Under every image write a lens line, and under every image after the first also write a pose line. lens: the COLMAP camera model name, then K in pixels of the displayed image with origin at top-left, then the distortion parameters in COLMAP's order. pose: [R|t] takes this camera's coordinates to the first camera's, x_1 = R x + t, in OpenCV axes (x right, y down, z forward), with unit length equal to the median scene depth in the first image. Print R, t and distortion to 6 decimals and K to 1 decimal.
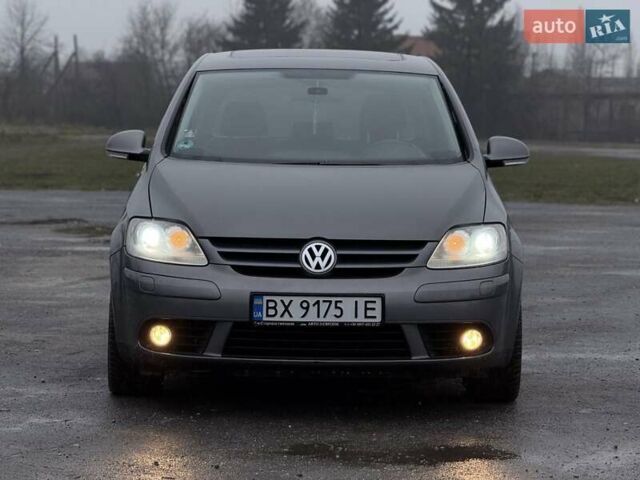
lens RADIAL K [[2263.0, 0, 318.8], [0, 2263.0, 241.9], [0, 0, 1]] dist [0.321129, 0.000000]
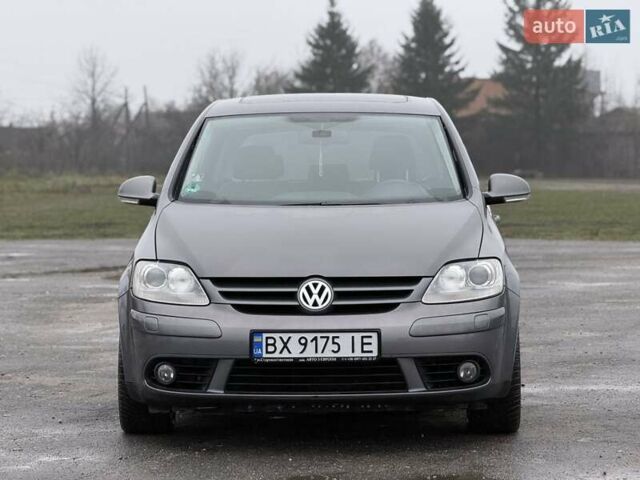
lens RADIAL K [[2263.0, 0, 321.7], [0, 2263.0, 239.7], [0, 0, 1]] dist [0.321129, 0.000000]
pose [[0.999242, -0.022369, -0.031865, 0.035845], [0.021707, 0.999544, -0.020970, 0.003455], [0.032320, 0.020262, 0.999272, -0.030029]]
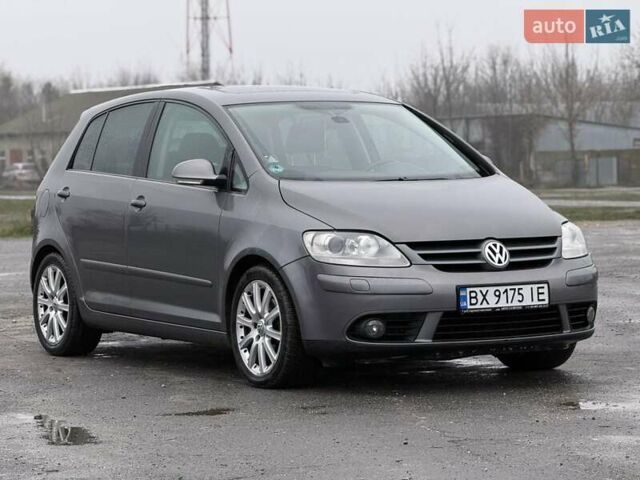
lens RADIAL K [[2263.0, 0, 317.1], [0, 2263.0, 237.8], [0, 0, 1]] dist [0.321129, 0.000000]
pose [[0.874286, -0.050852, 0.482741, -0.665541], [0.059492, 0.998225, -0.002592, -0.004249], [-0.481752, 0.030986, 0.875759, -0.012583]]
